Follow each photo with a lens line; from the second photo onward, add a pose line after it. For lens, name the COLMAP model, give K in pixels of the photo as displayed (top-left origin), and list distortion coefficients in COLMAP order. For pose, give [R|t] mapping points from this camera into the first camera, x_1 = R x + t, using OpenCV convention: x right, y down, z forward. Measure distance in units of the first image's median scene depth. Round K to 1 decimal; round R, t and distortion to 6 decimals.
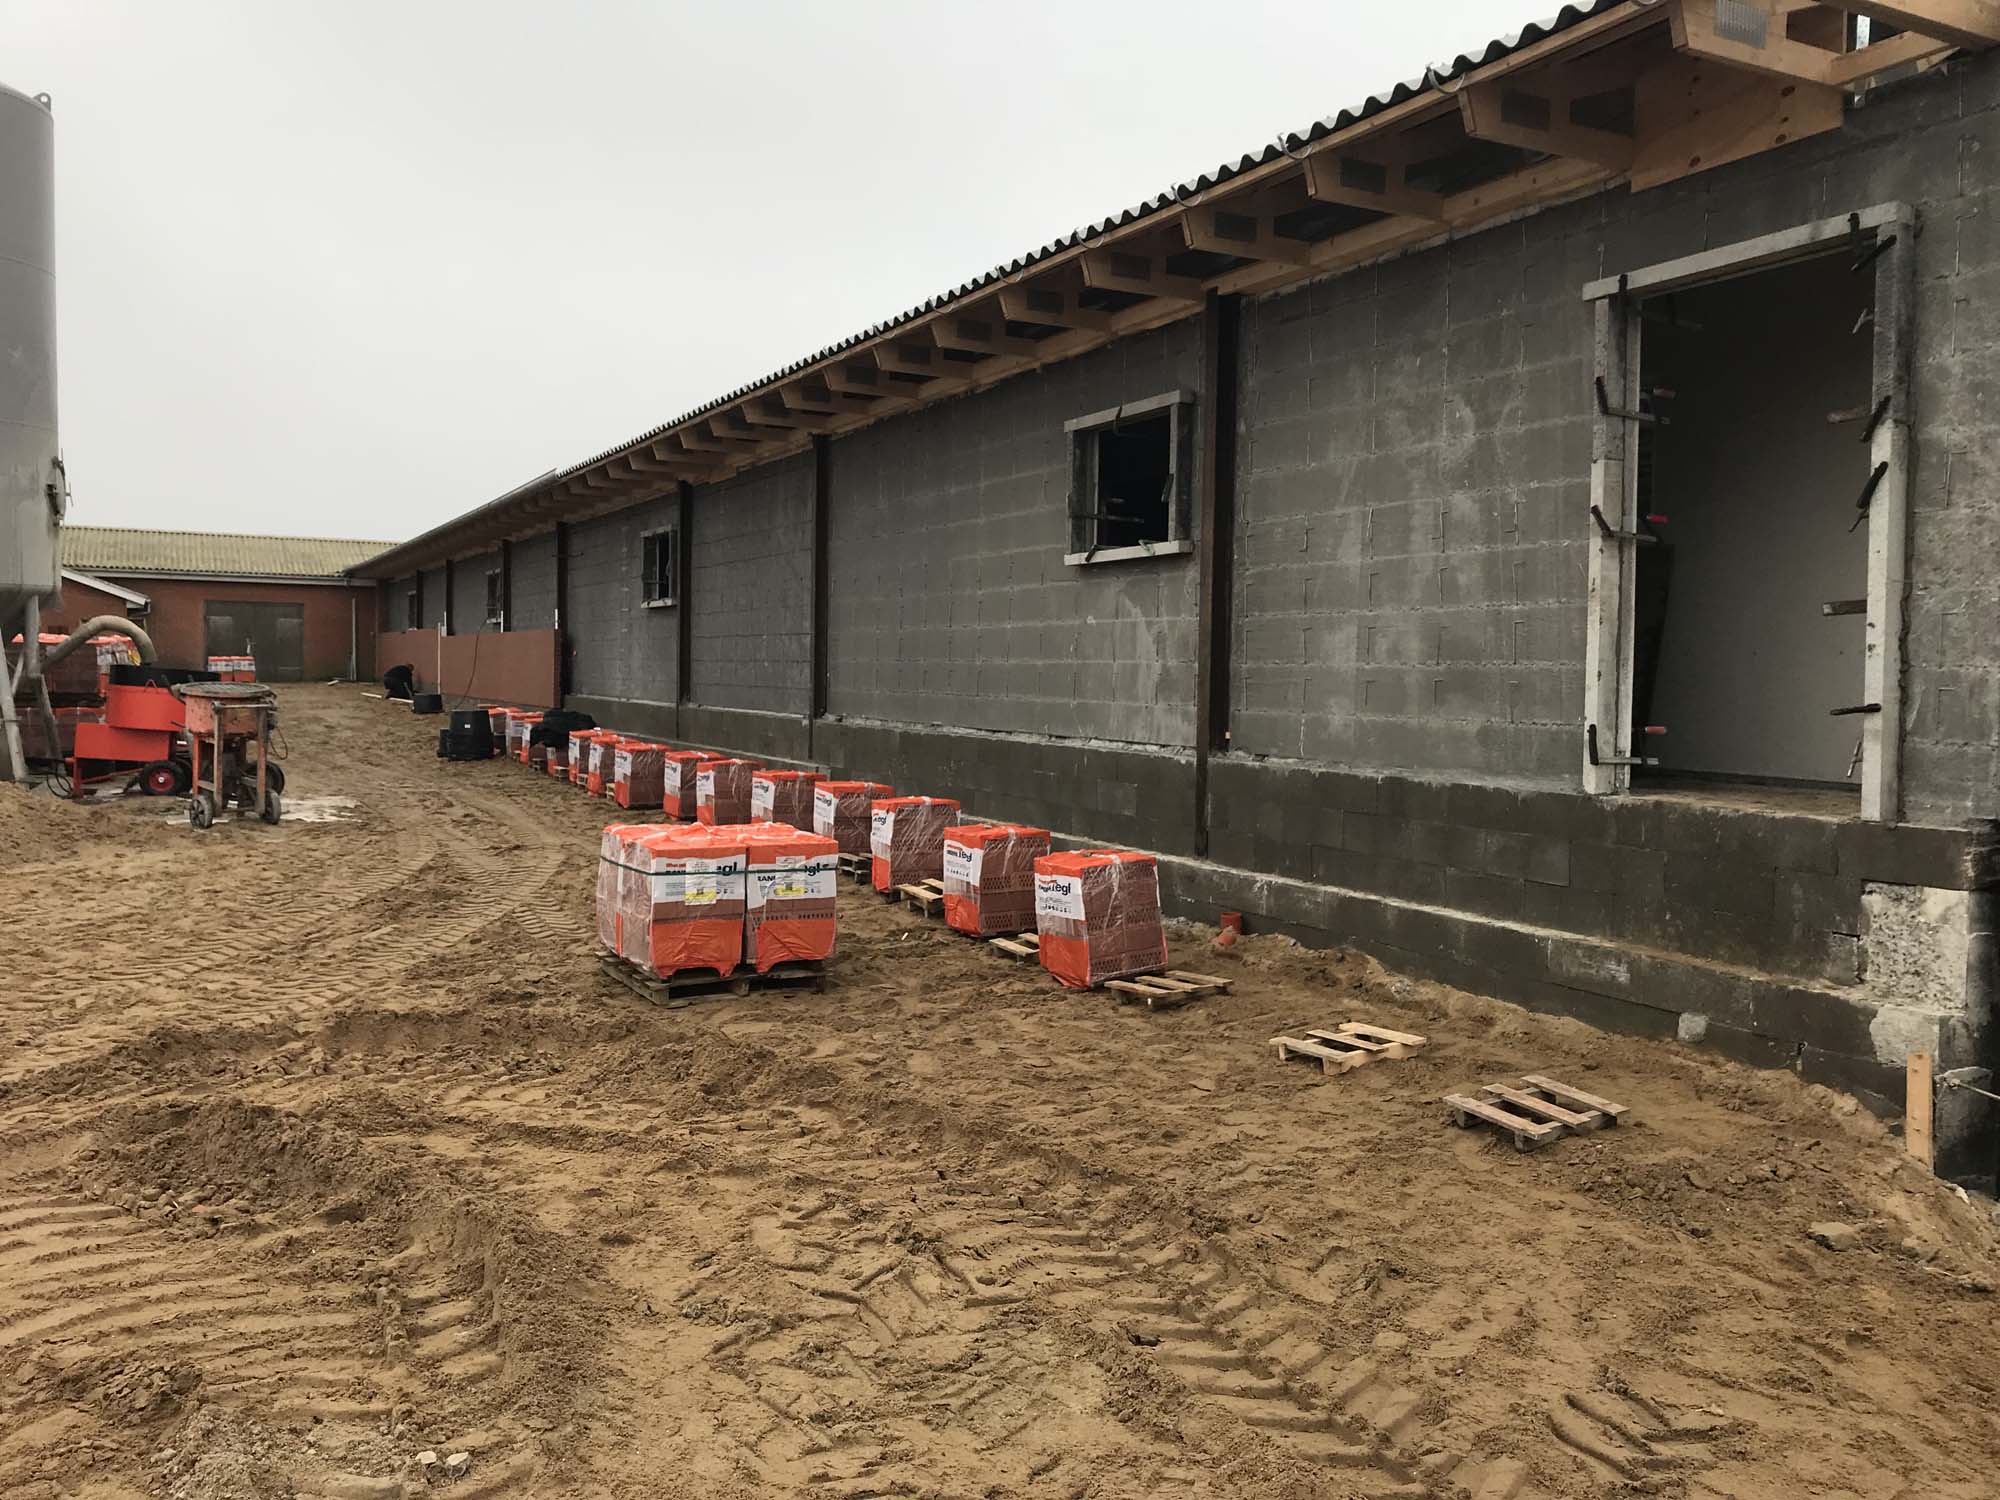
lens RADIAL K [[1667.2, 0, 998.4], [0, 1667.2, 747.6], [0, 0, 1]] dist [0.001752, 0.001888]
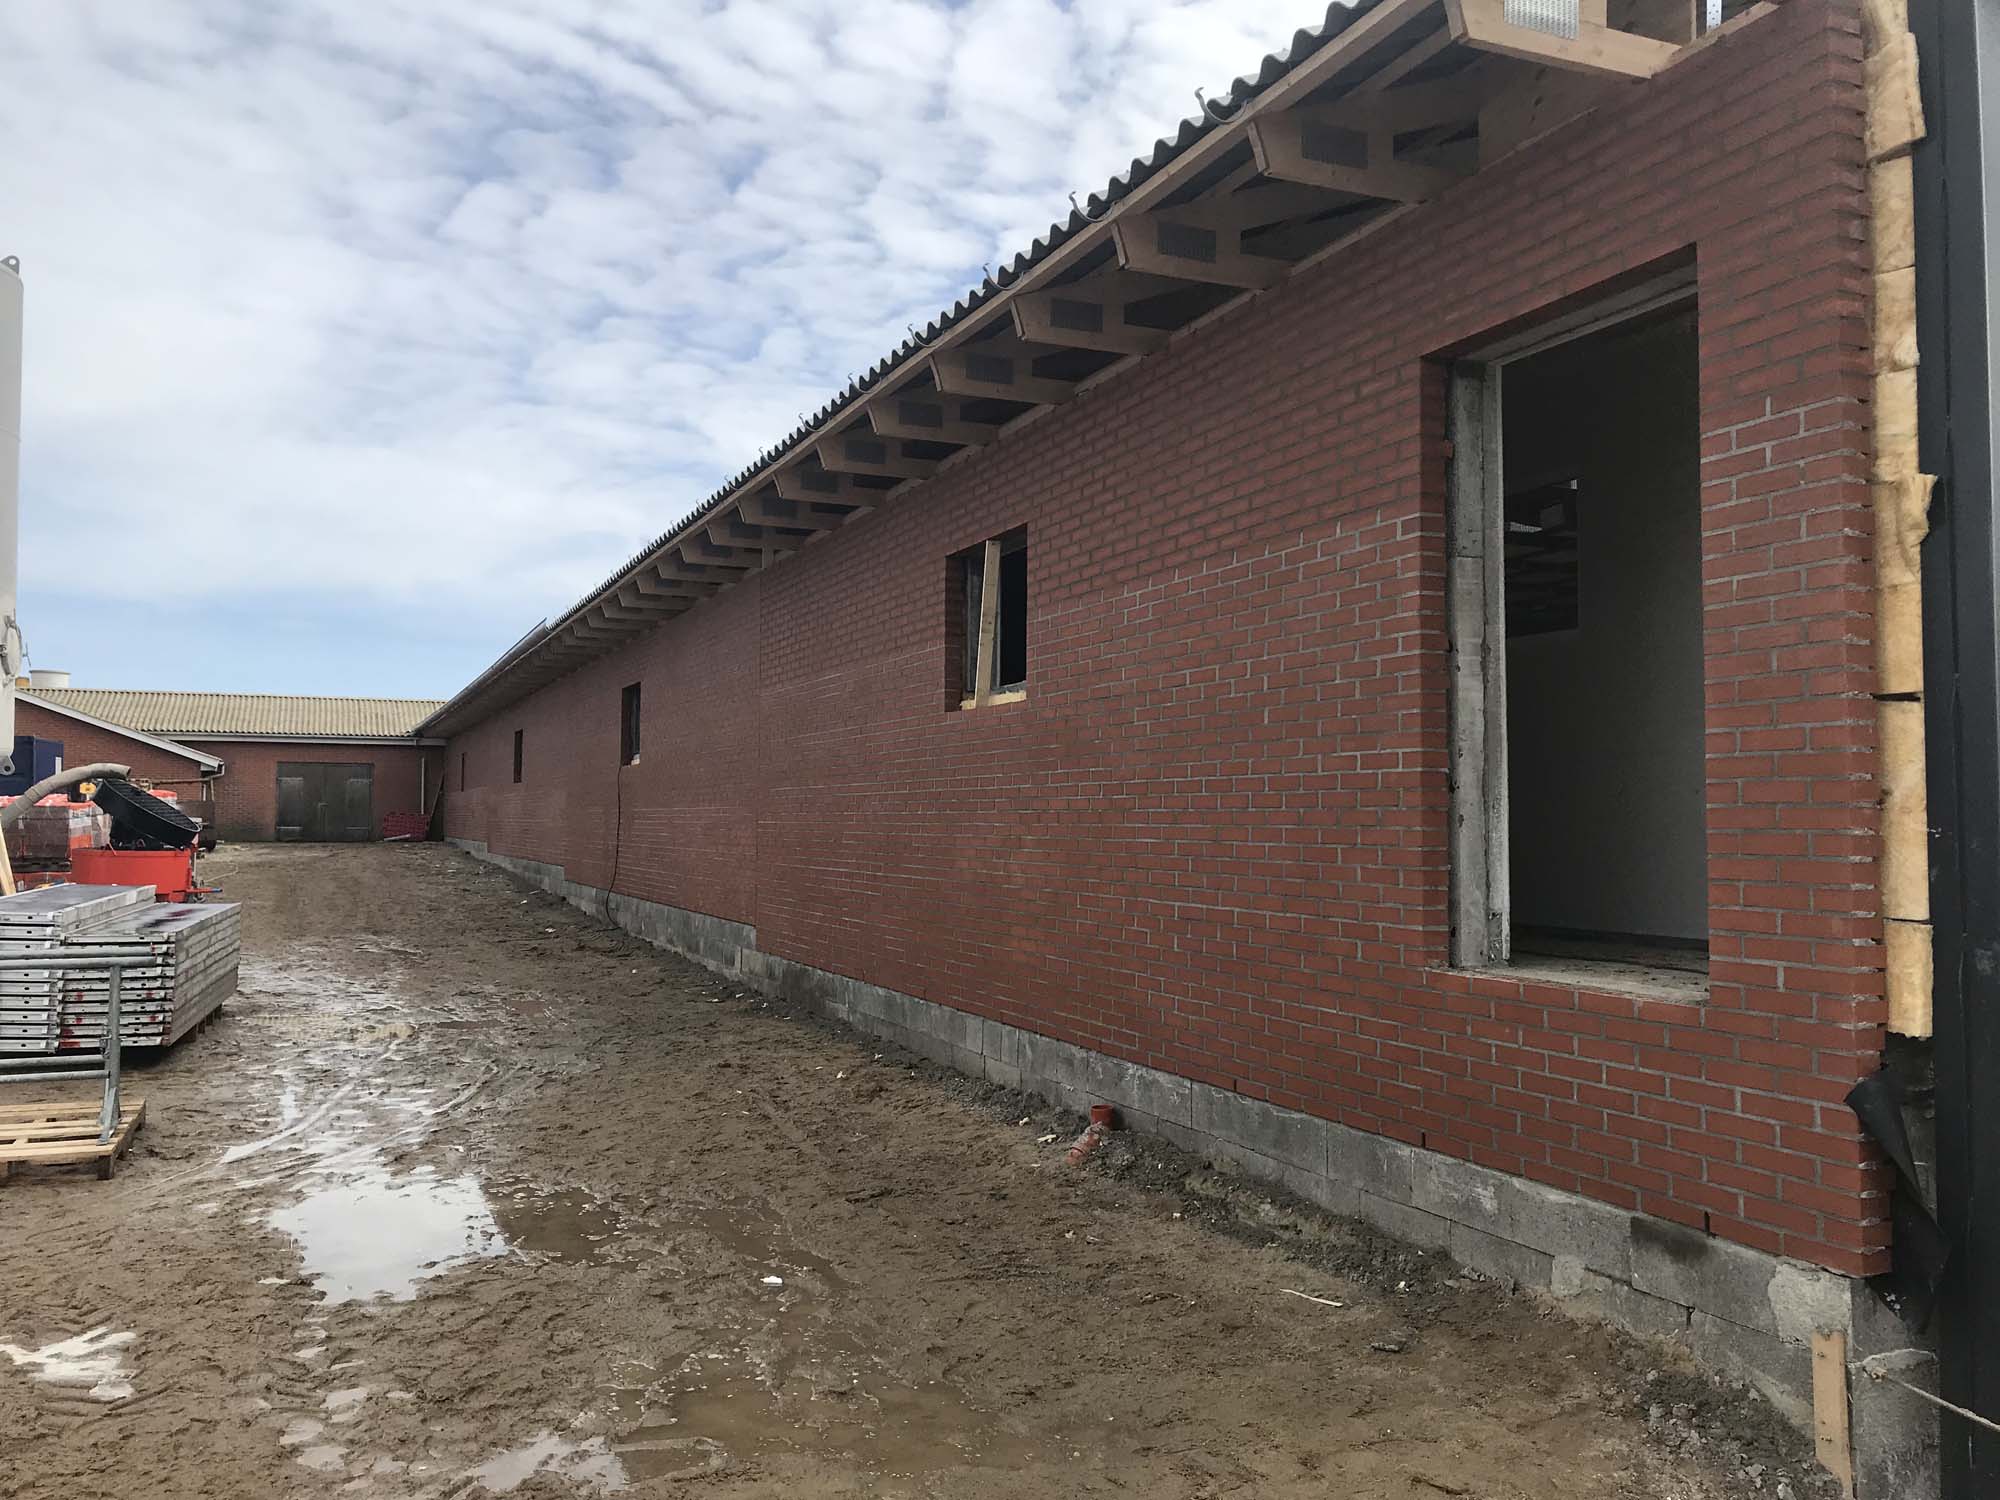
lens RADIAL K [[1667.2, 0, 1002.9], [0, 1667.2, 746.6], [0, 0, 1]] dist [0.001752, 0.001888]
pose [[0.997499, -0.015521, -0.068949, 0.192018], [0.009159, 0.995749, -0.091654, -0.006506], [0.070078, 0.090793, 0.993401, 0.174539]]
